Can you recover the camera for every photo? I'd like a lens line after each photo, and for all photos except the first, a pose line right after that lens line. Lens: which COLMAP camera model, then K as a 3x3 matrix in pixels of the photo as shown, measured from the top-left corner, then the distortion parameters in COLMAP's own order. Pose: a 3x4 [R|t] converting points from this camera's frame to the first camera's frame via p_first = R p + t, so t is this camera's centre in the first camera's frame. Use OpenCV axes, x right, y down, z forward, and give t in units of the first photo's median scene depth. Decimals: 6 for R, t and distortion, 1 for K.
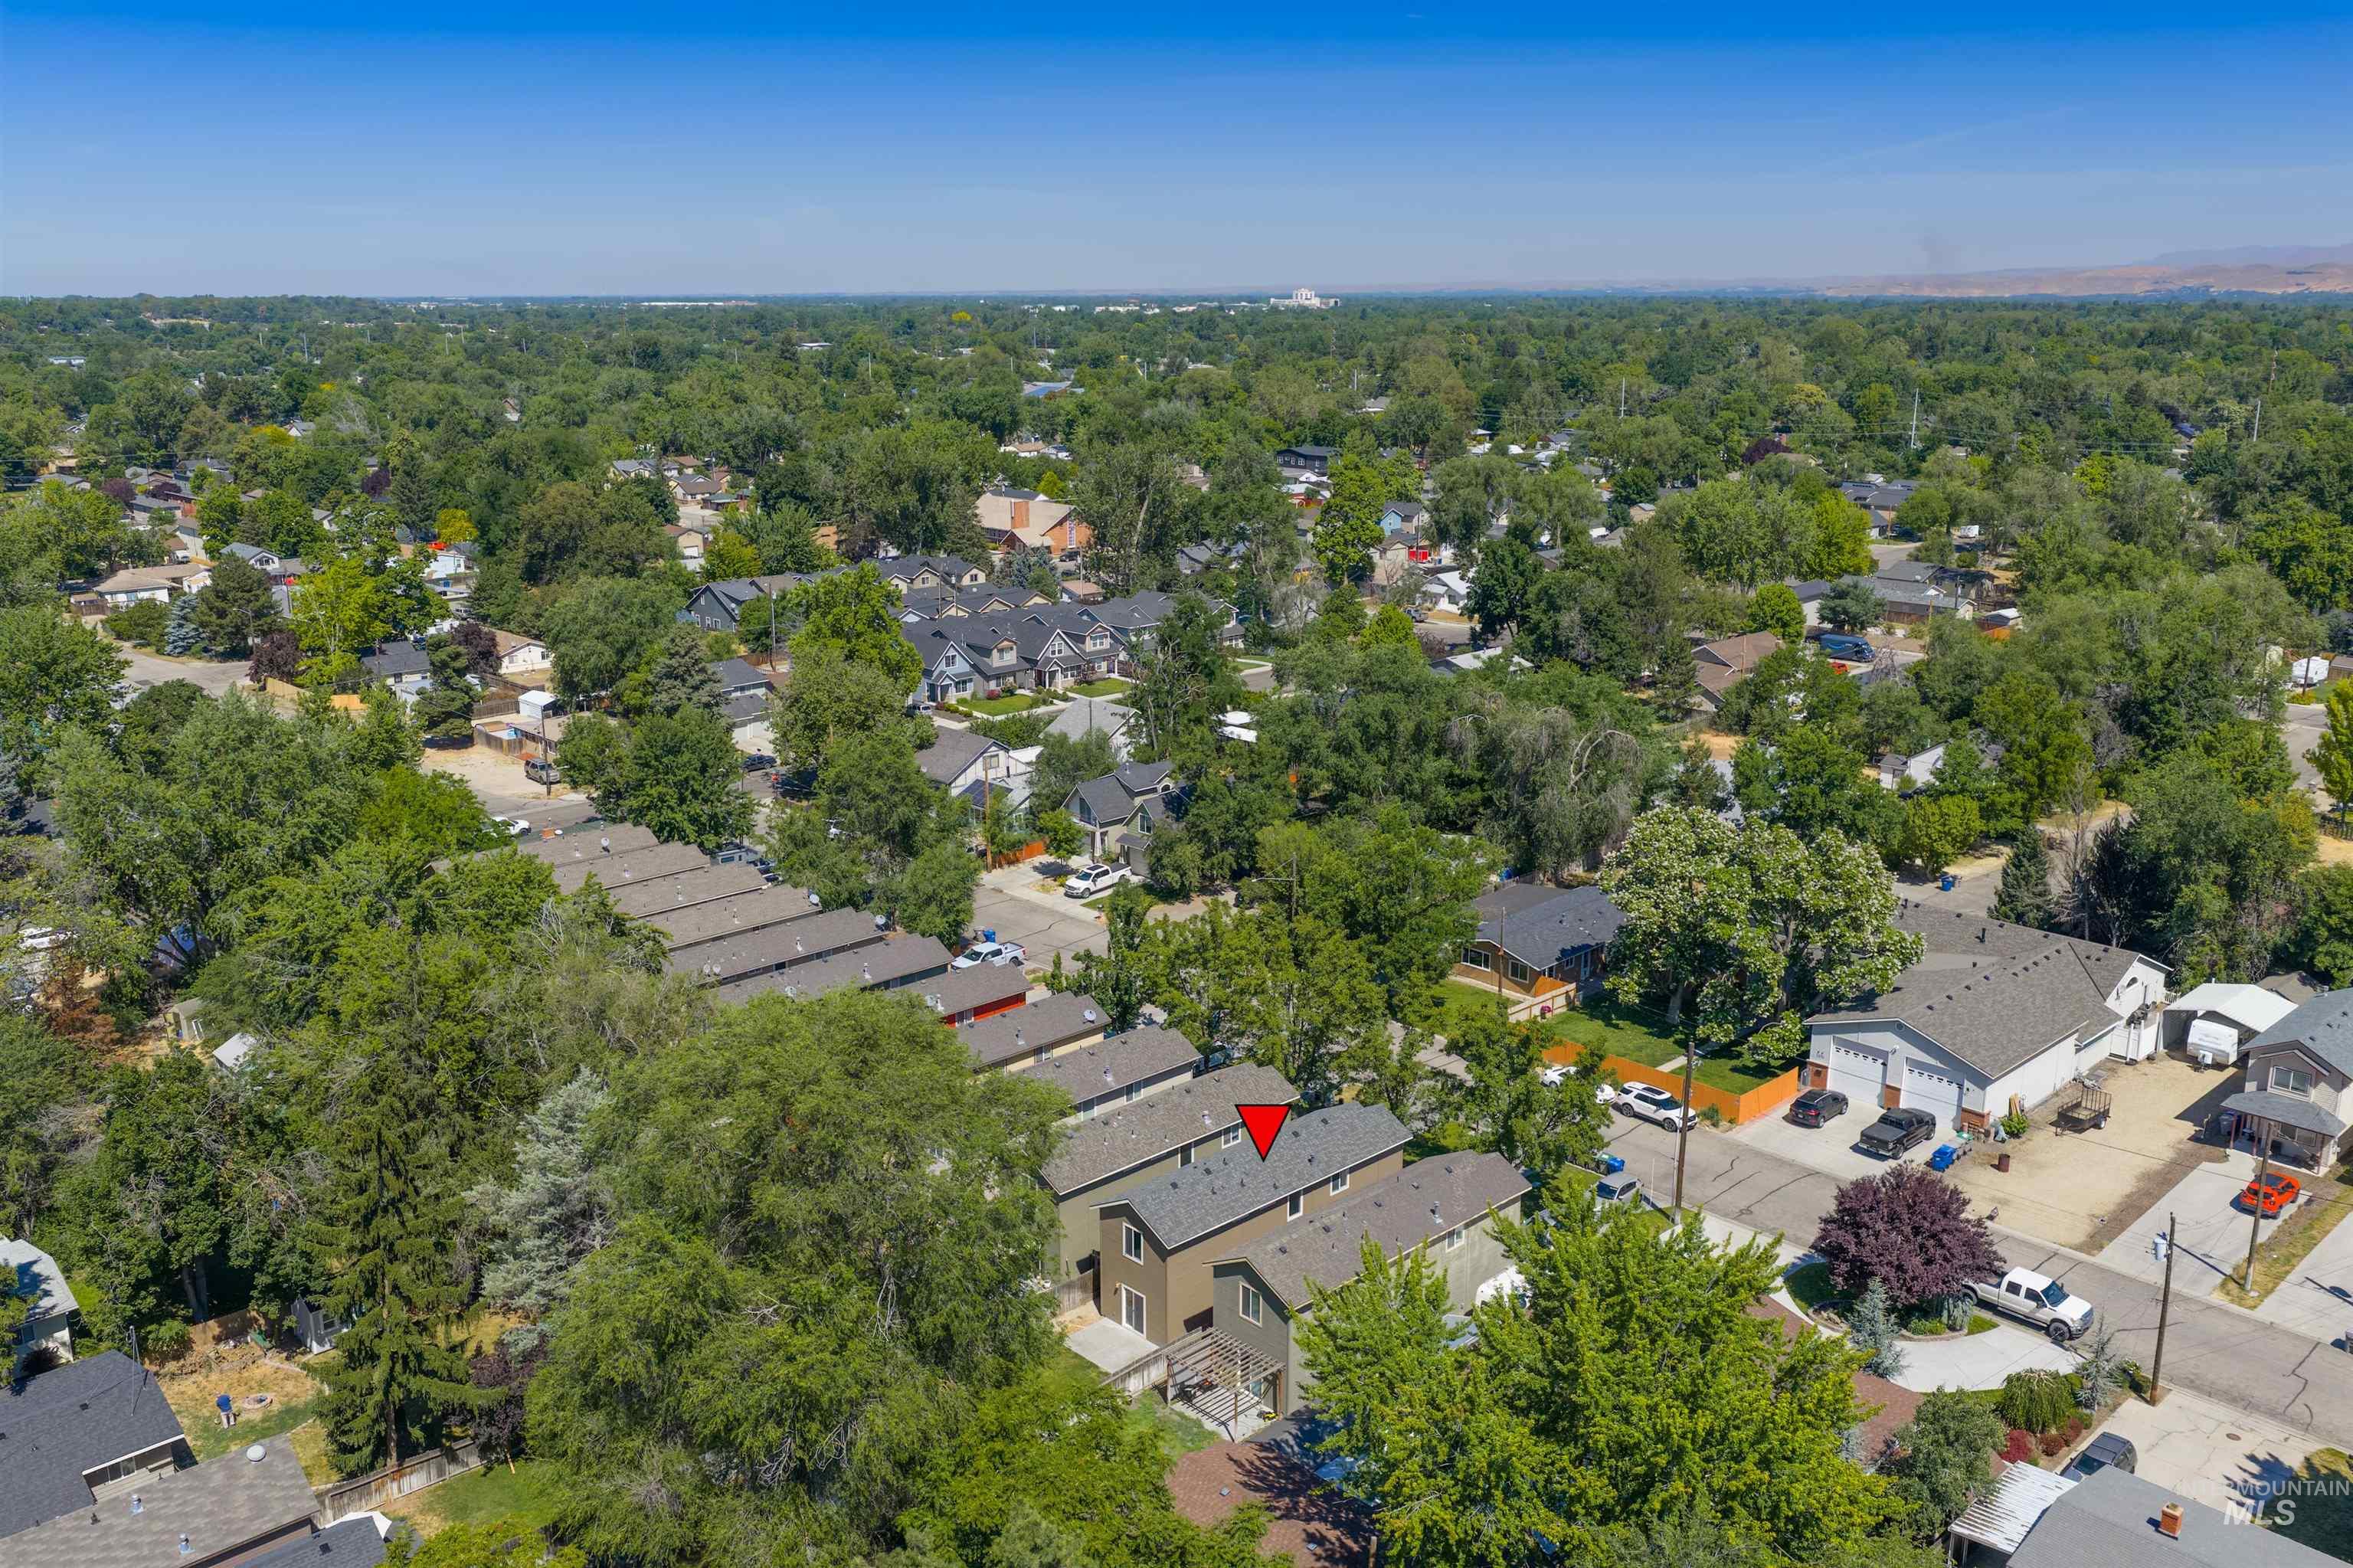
lens RADIAL K [[1959.8, 0, 1176.5], [0, 1959.8, 784.0], [0, 0, 1]] dist [-0.004117, -0.010167]
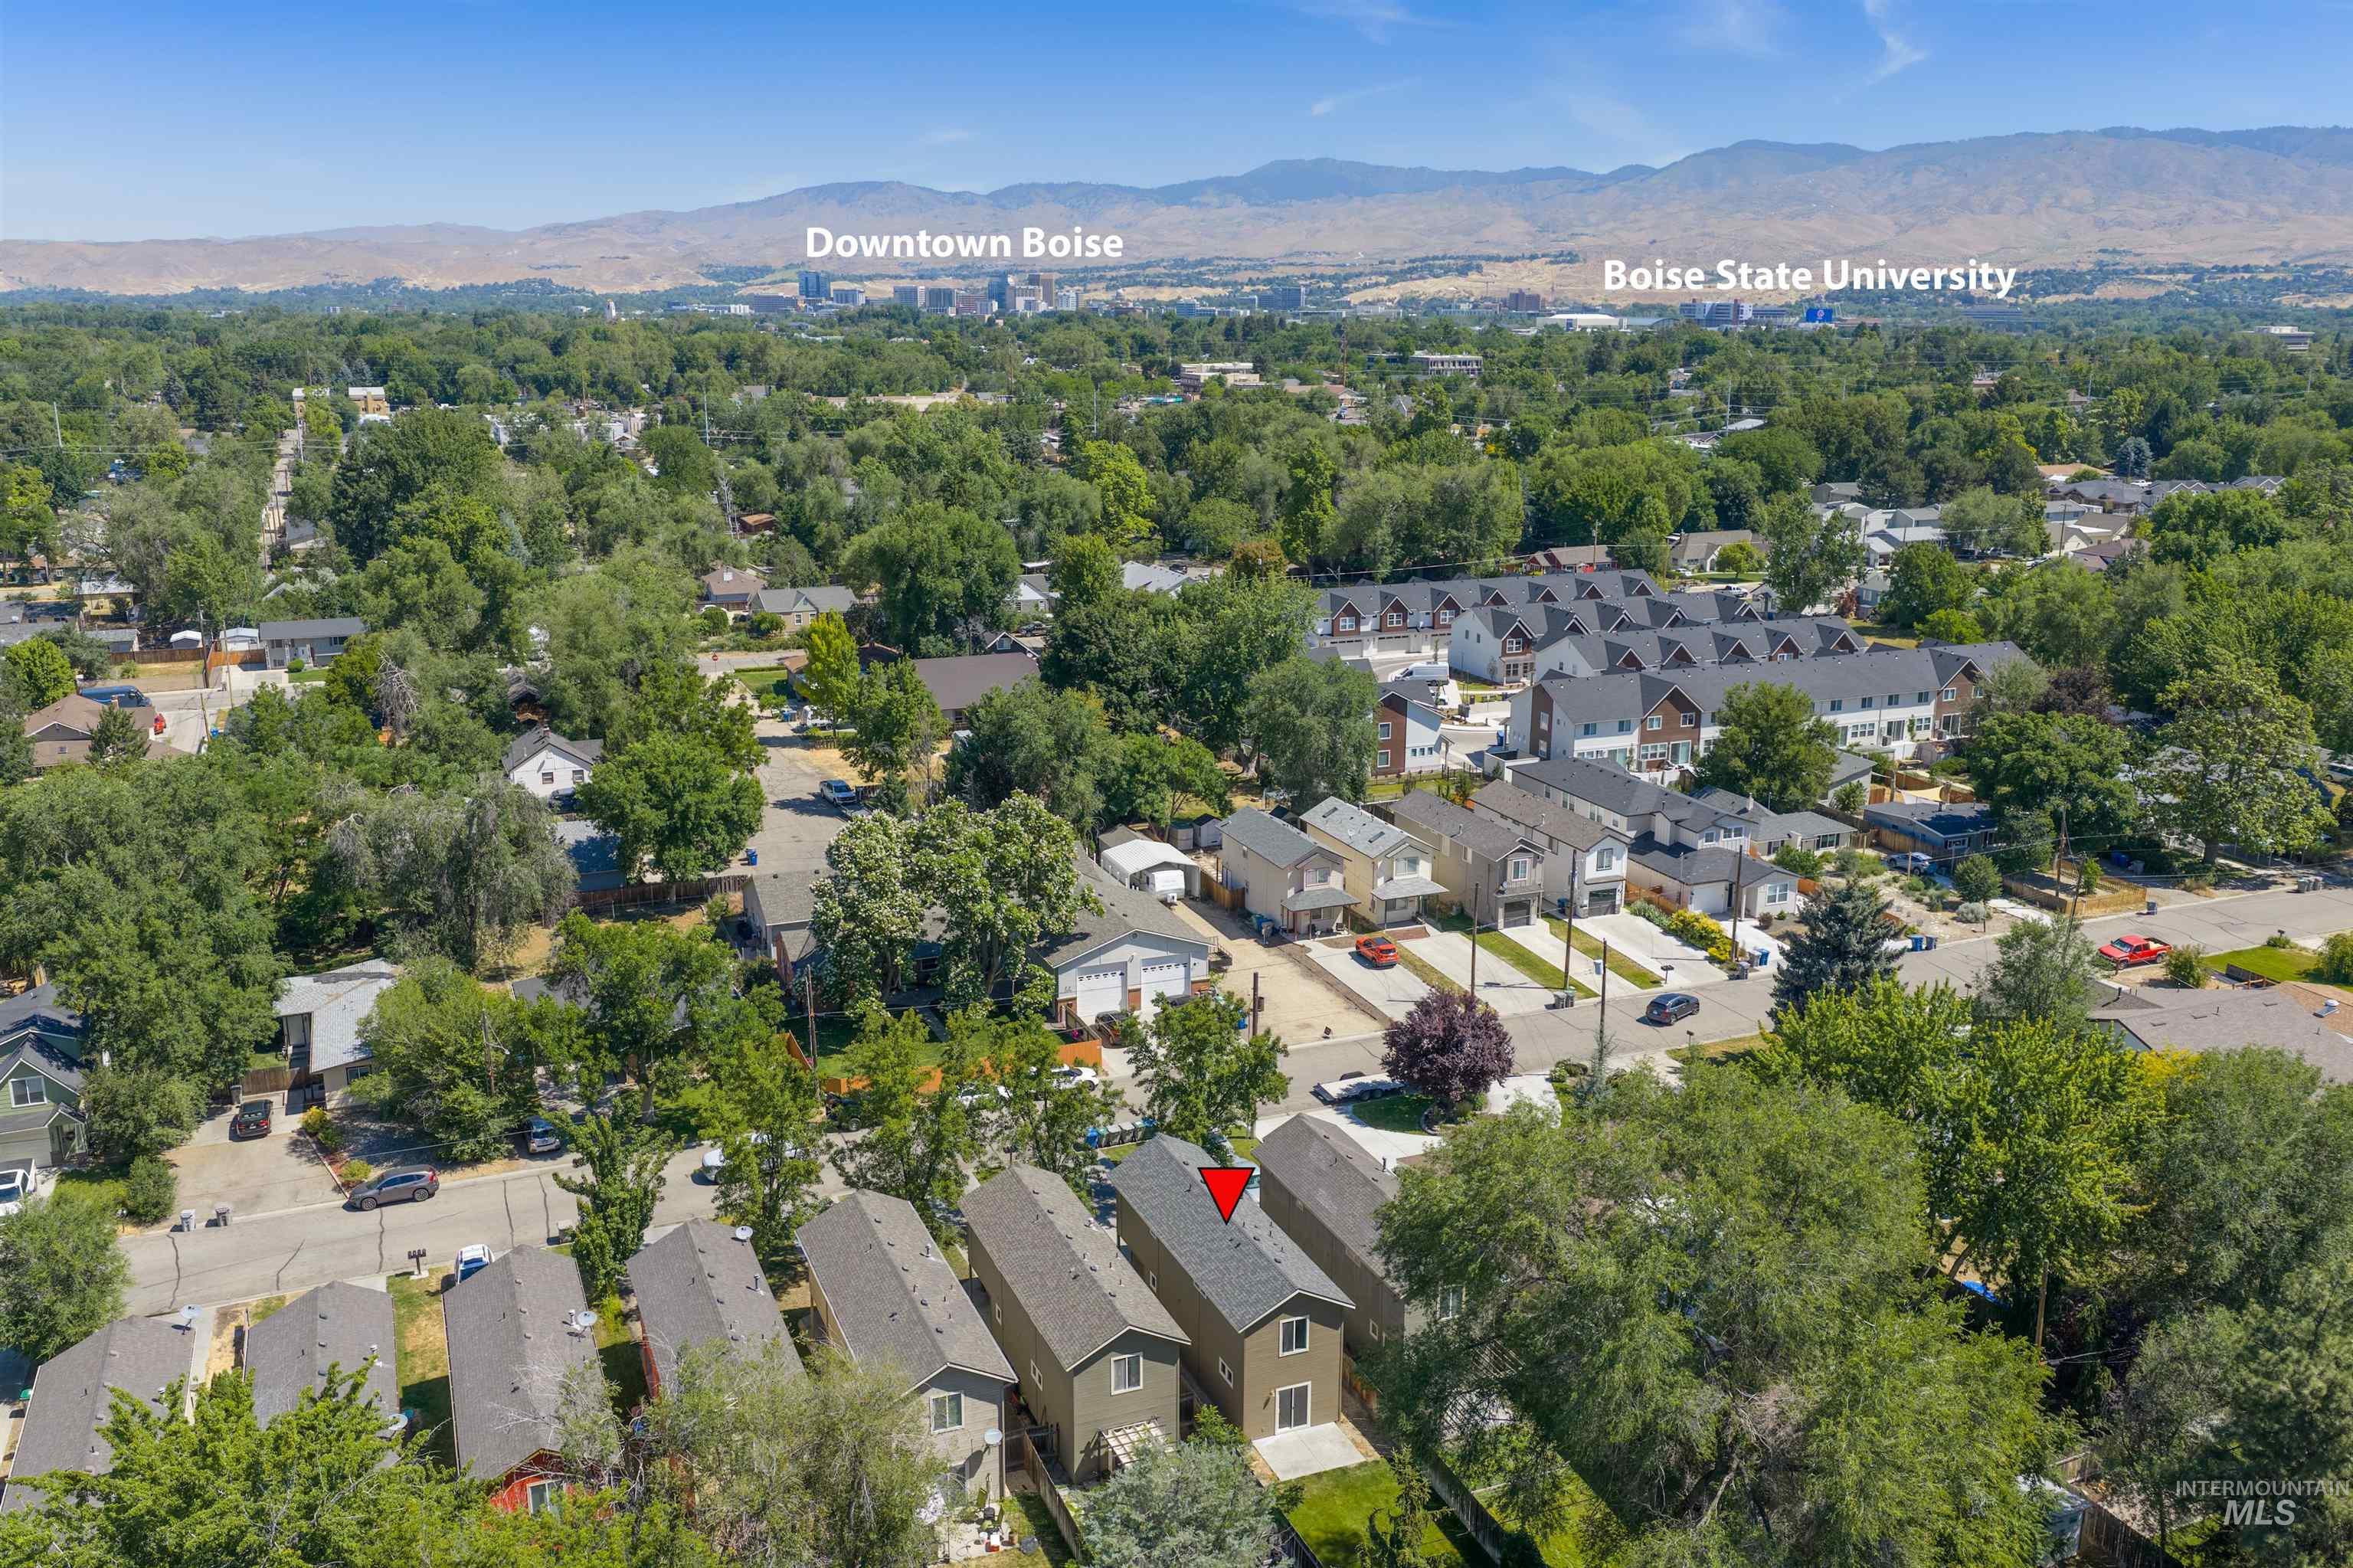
lens RADIAL K [[1959.8, 0, 1176.5], [0, 1959.8, 784.0], [0, 0, 1]] dist [-0.004117, -0.010167]
pose [[0.363697, -0.225680, 0.903766, -0.662452], [0.228866, 0.962119, 0.148150, -0.129737], [-0.902965, 0.152959, 0.401570, 0.531954]]
